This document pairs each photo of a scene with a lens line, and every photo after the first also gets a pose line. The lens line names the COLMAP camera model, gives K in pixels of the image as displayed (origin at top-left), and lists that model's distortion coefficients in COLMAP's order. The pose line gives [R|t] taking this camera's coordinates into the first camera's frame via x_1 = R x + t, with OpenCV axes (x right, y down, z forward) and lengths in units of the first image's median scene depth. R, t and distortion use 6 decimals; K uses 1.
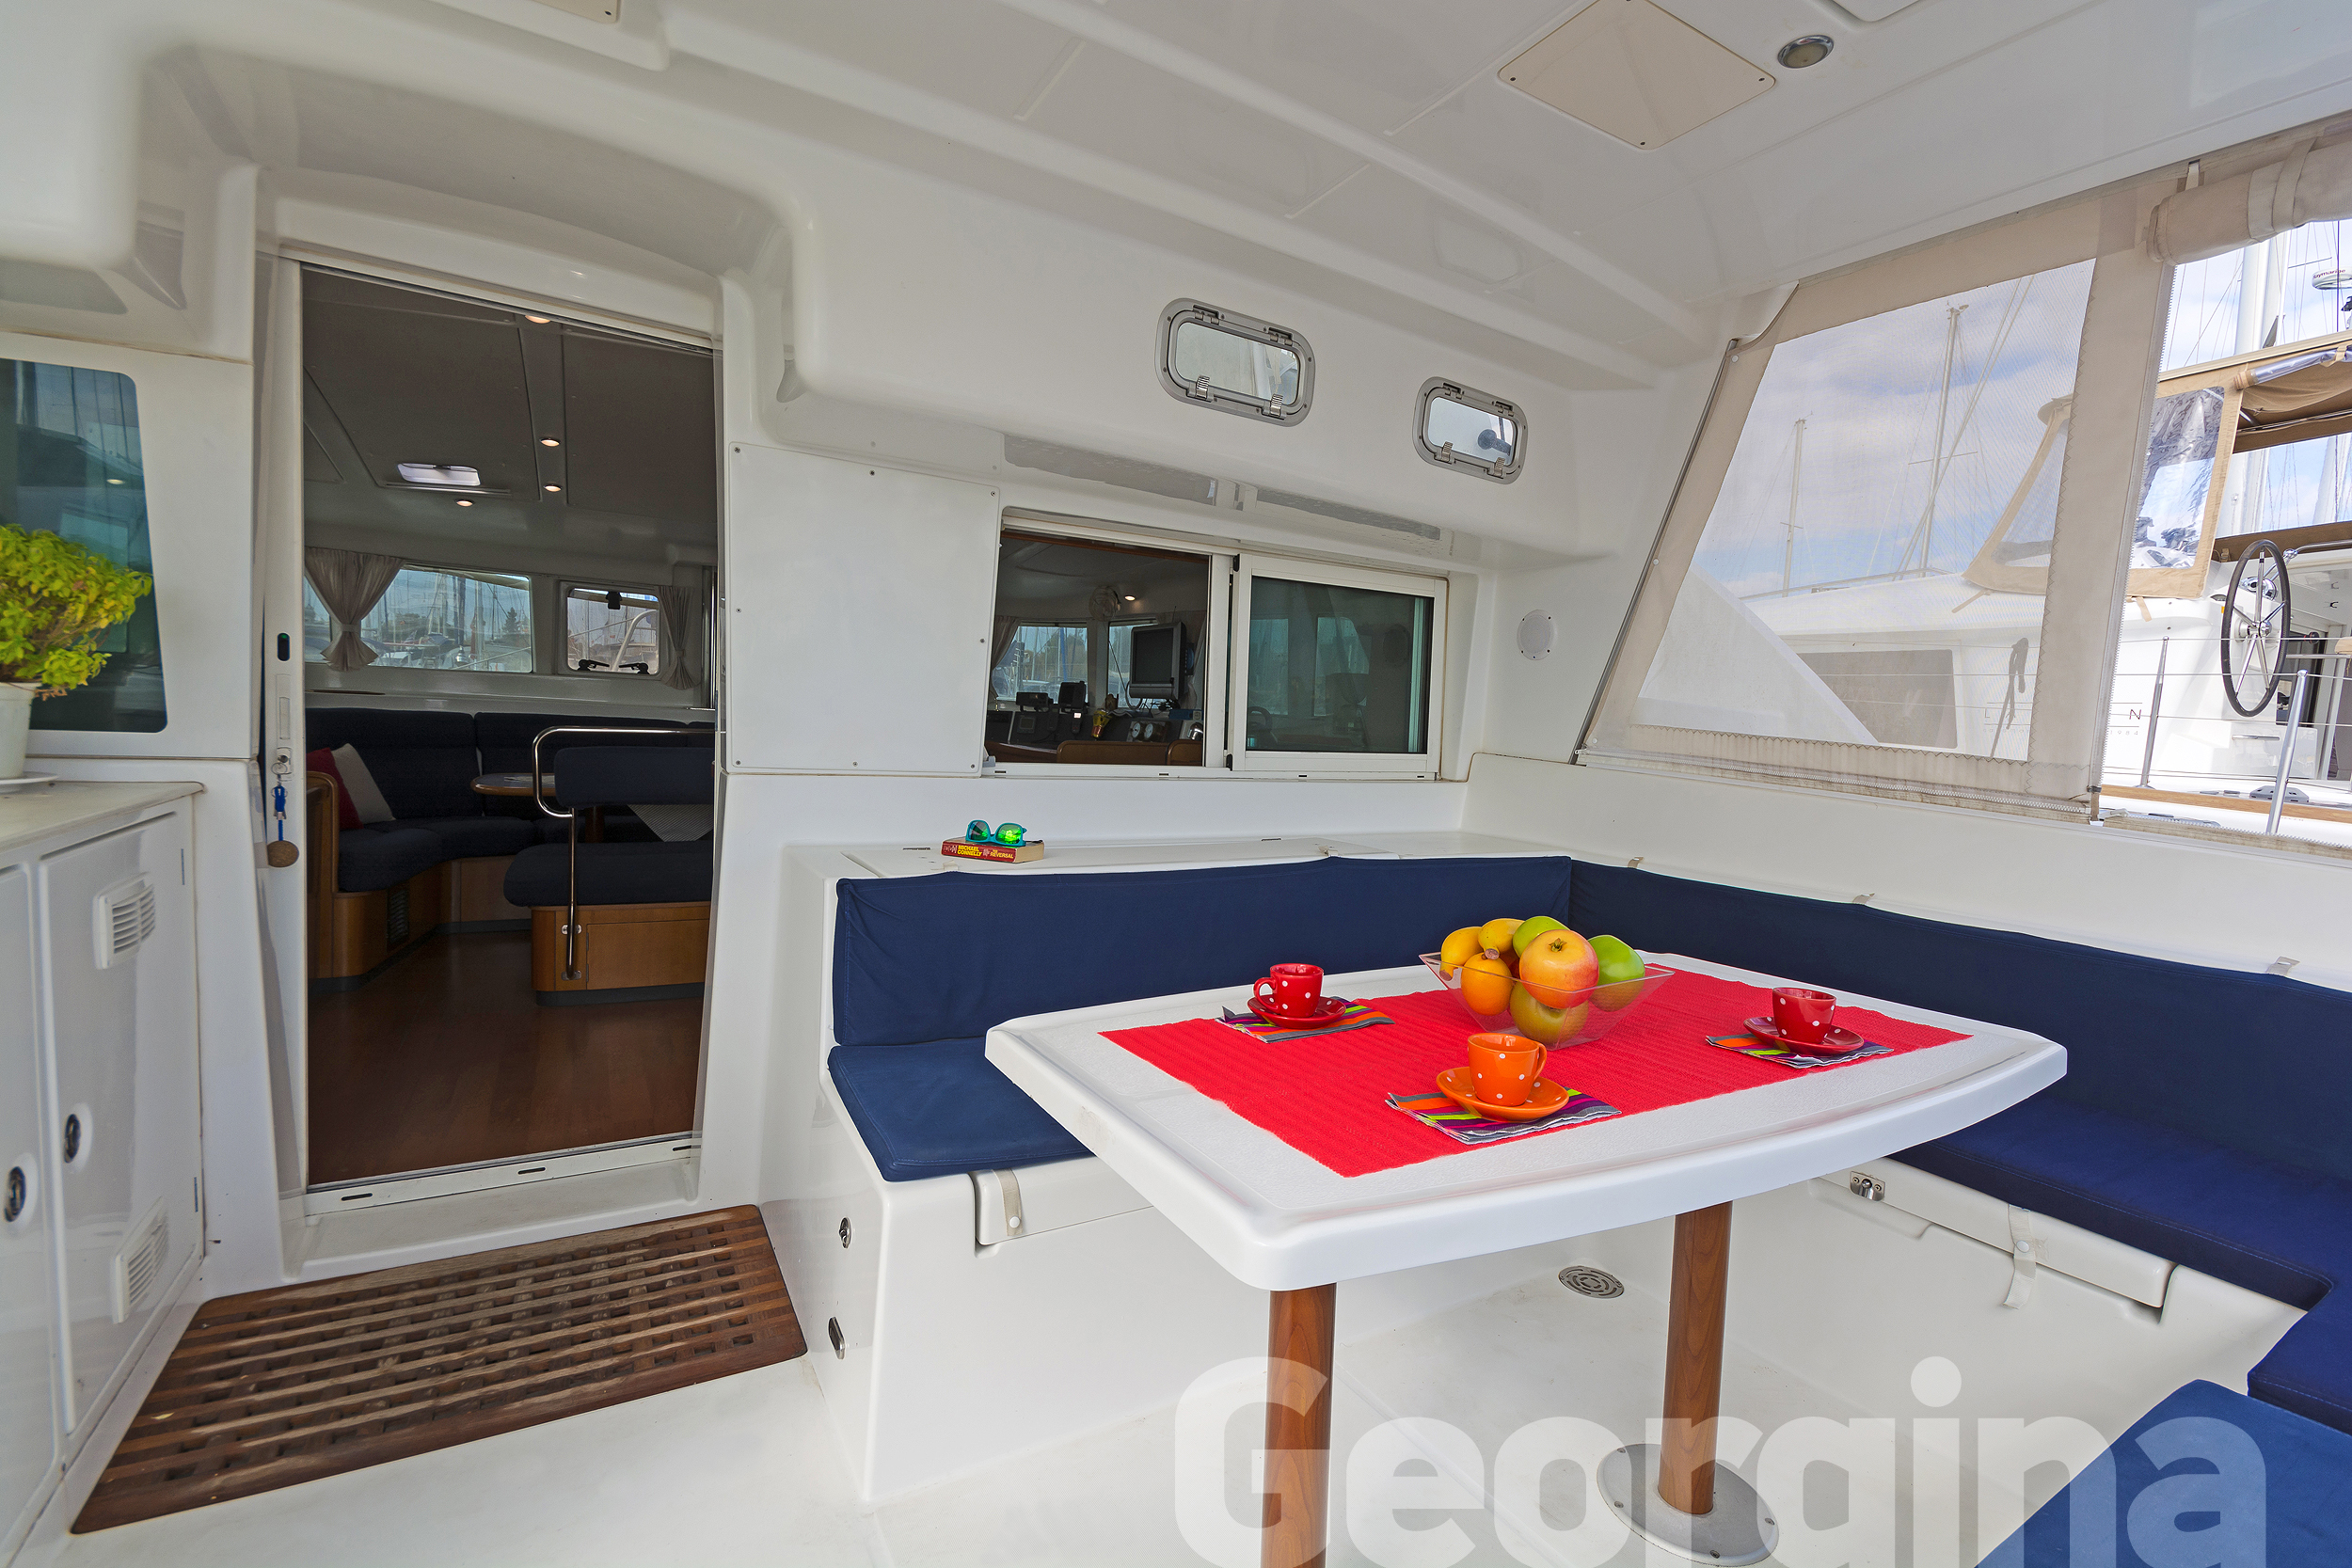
lens RADIAL K [[1036.0, 0, 1186.3], [0, 1036.0, 791.6], [0, 0, 1]] dist [0.009747, -0.006463]
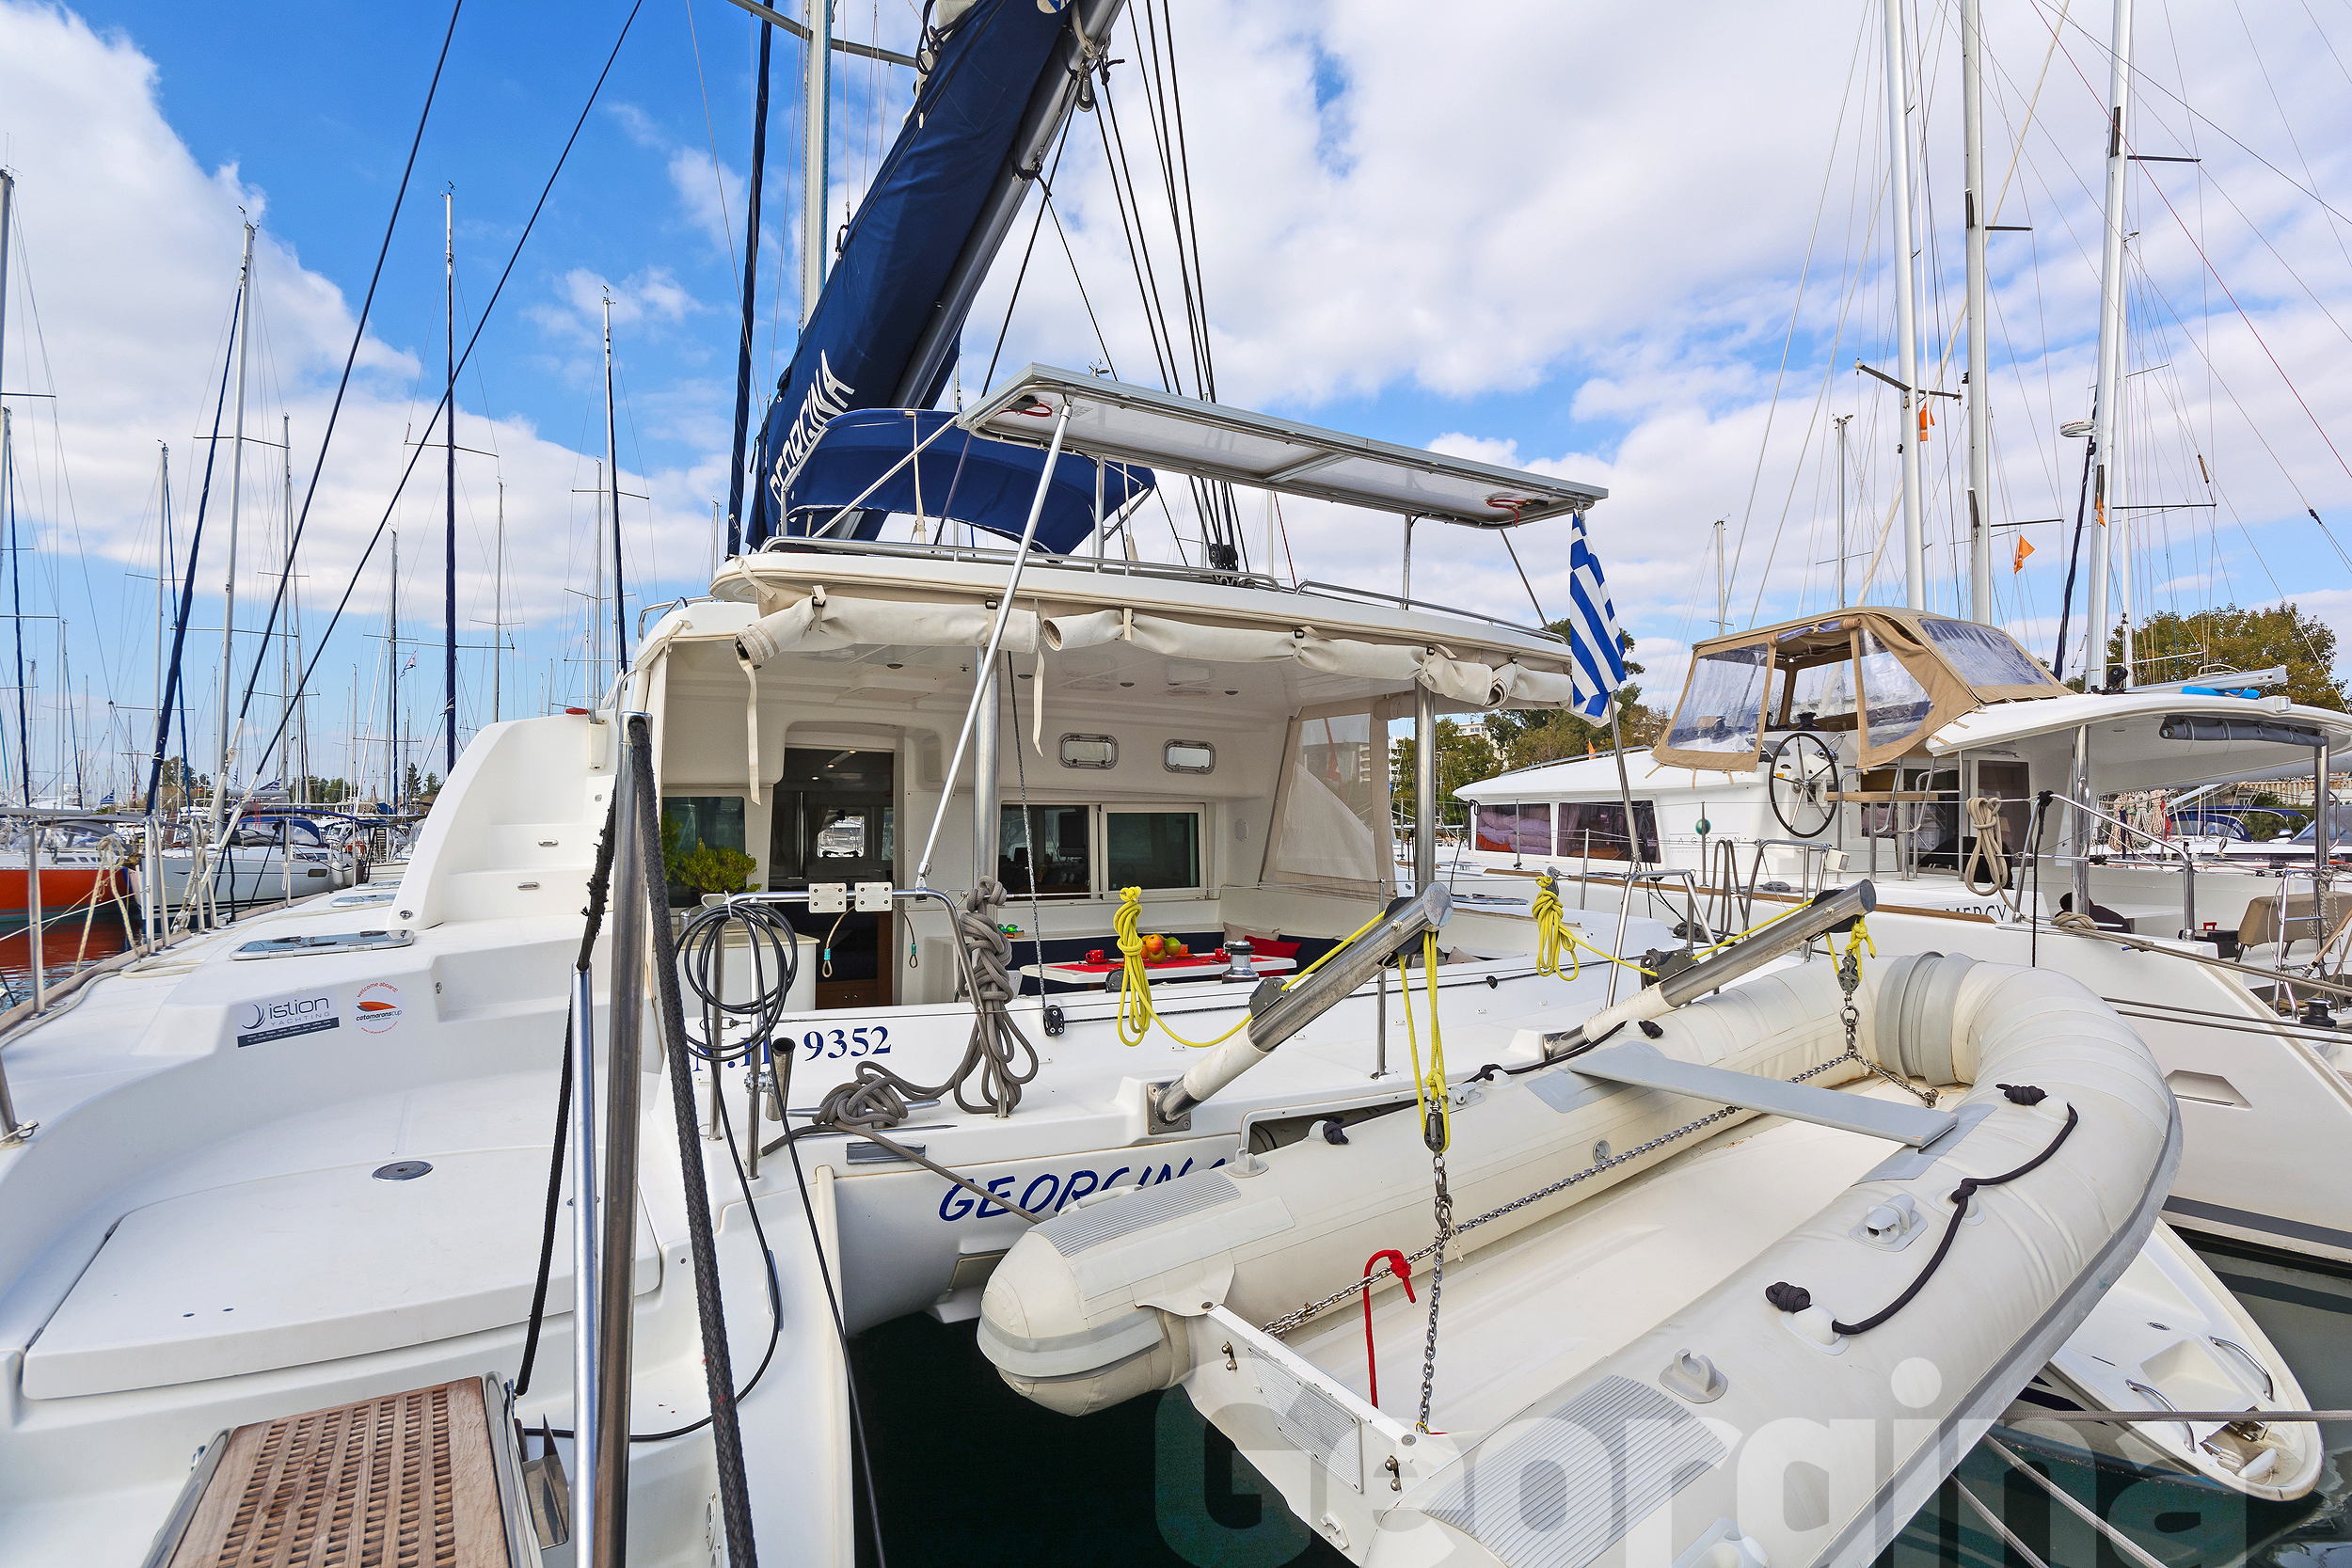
lens RADIAL K [[1107.5, 0, 1097.4], [0, 1107.5, 775.9], [0, 0, 1]] dist [0.009919, -0.000620]
pose [[0.998549, -0.052757, -0.010778, 0.074109], [0.050875, 0.989924, -0.132143, 0.030325], [0.017641, 0.131403, 0.991172, -1.403910]]
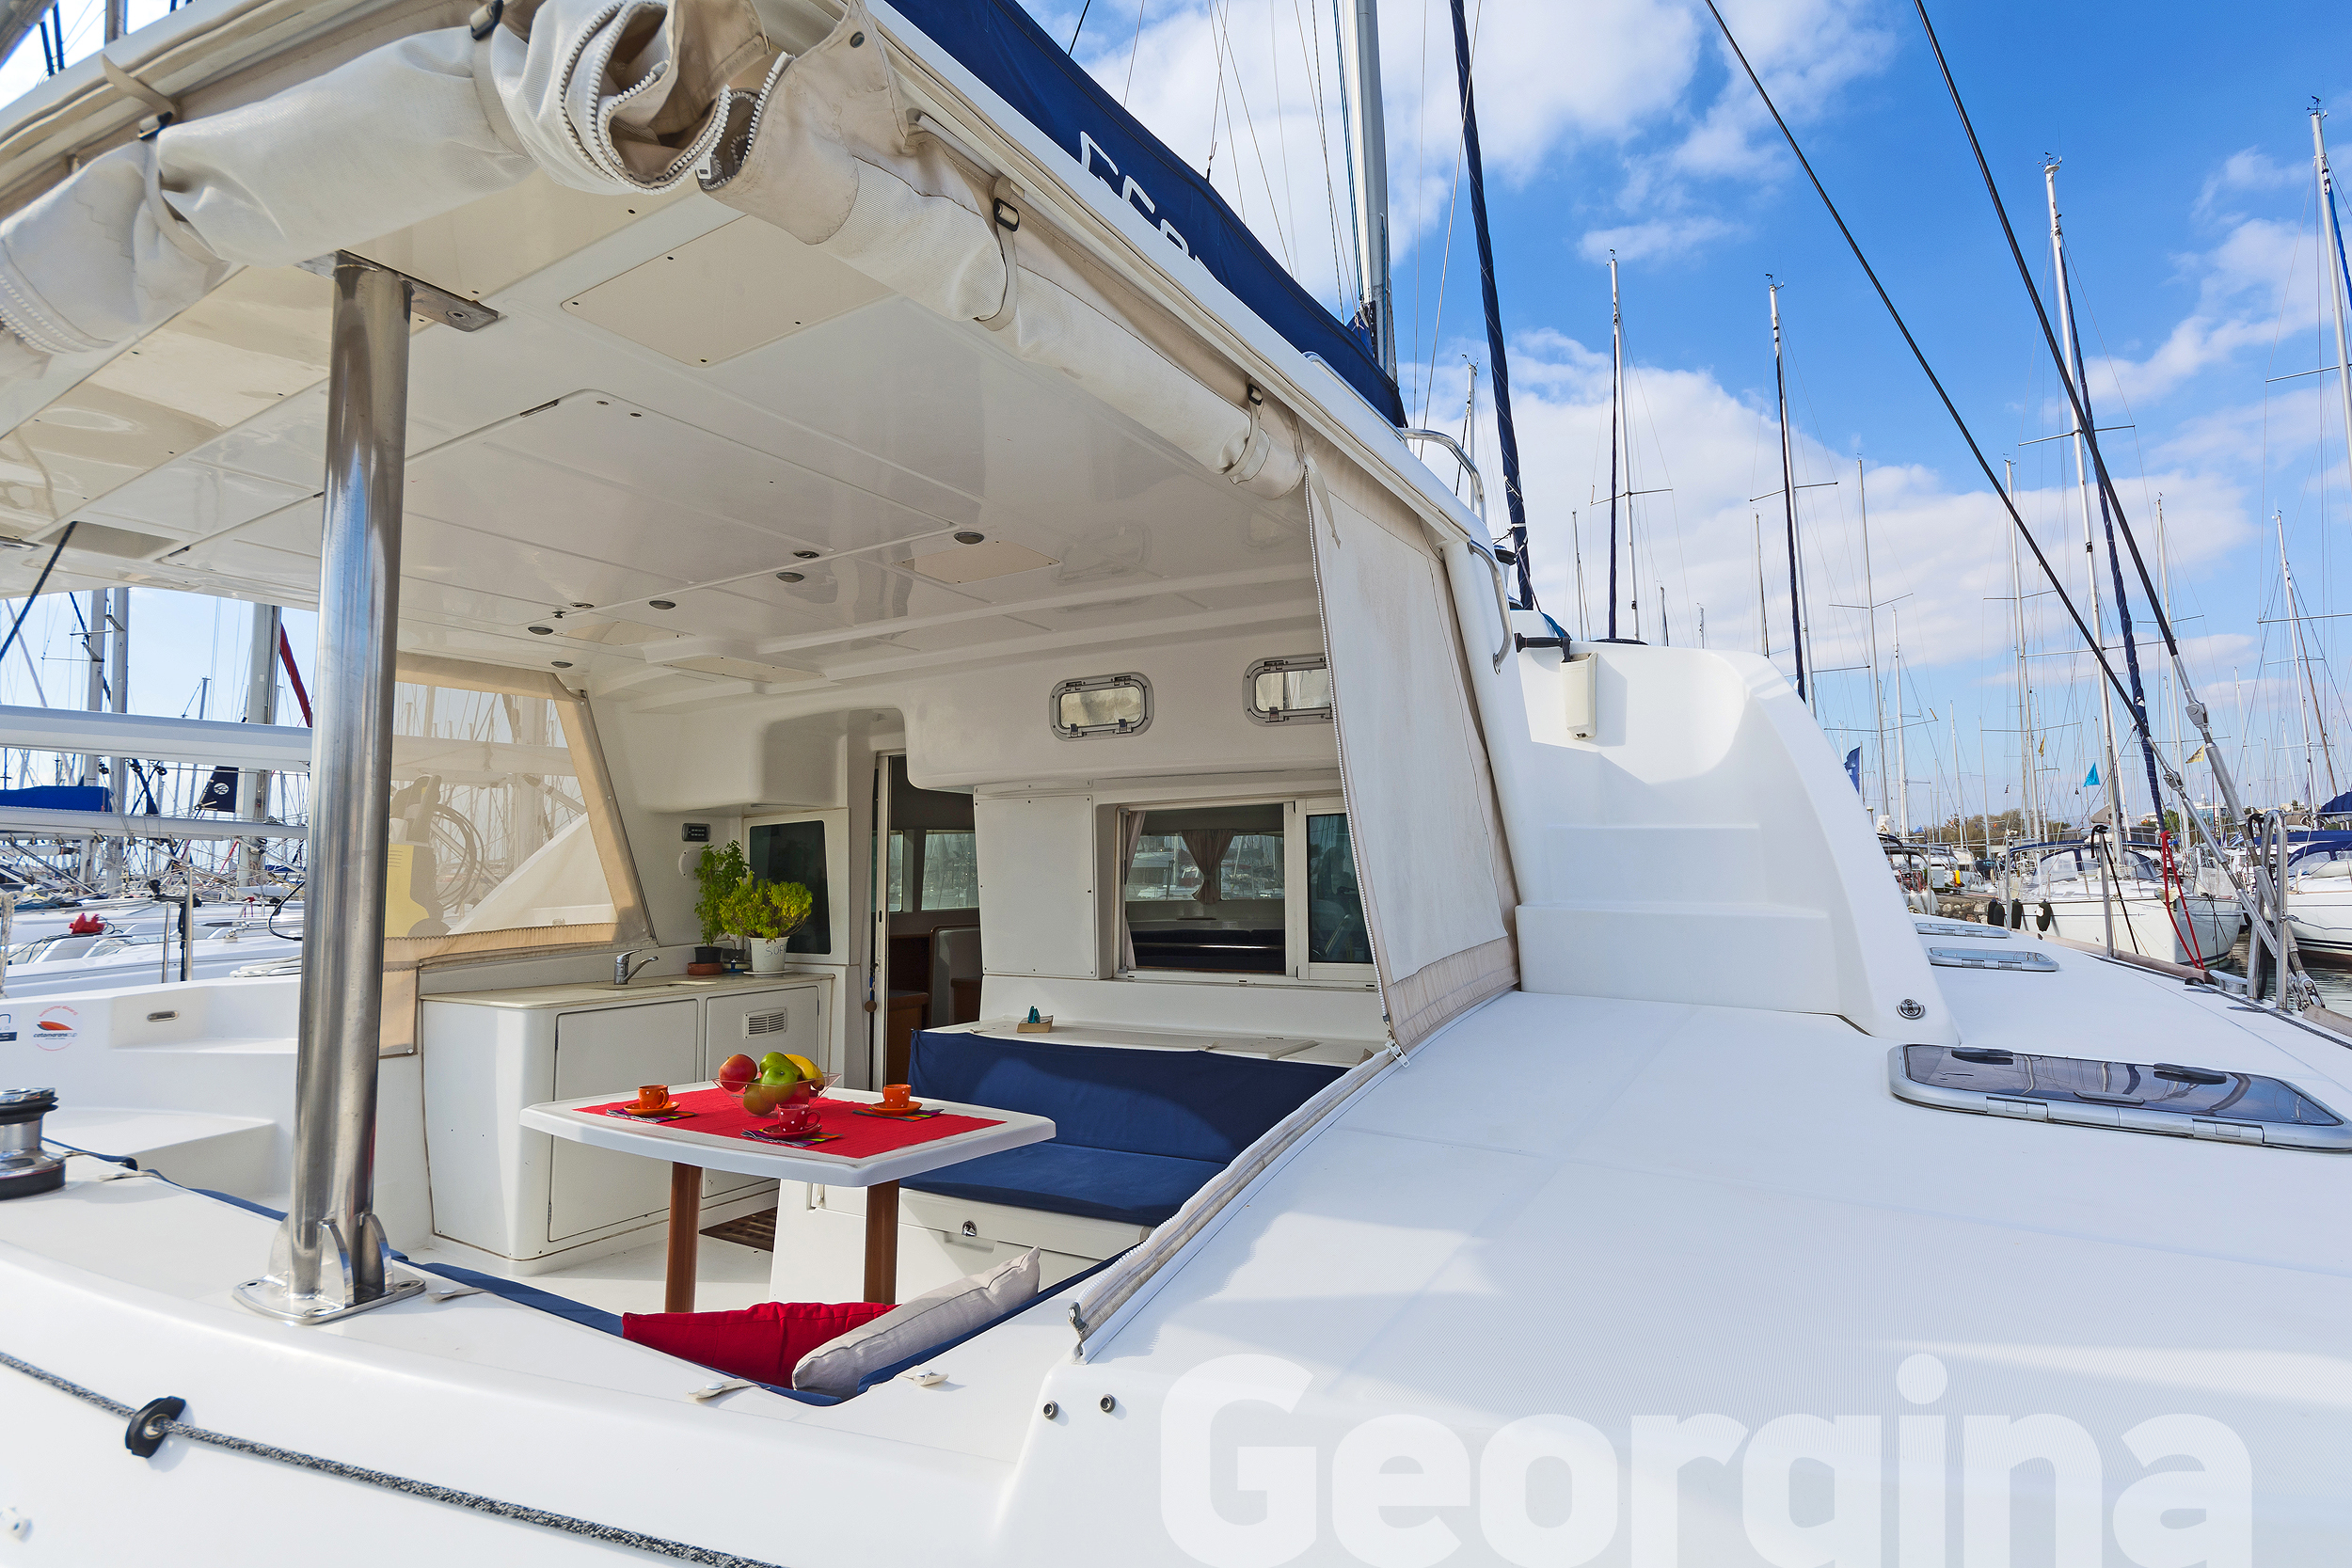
lens RADIAL K [[1107.5, 0, 1169.8], [0, 1107.5, 775.5], [0, 0, 1]] dist [0.009919, -0.000620]
pose [[0.469824, -0.138294, -0.871860, 1.113384], [-0.032025, 0.984332, -0.173392, -0.025349], [0.882179, 0.109385, 0.458034, 0.264783]]
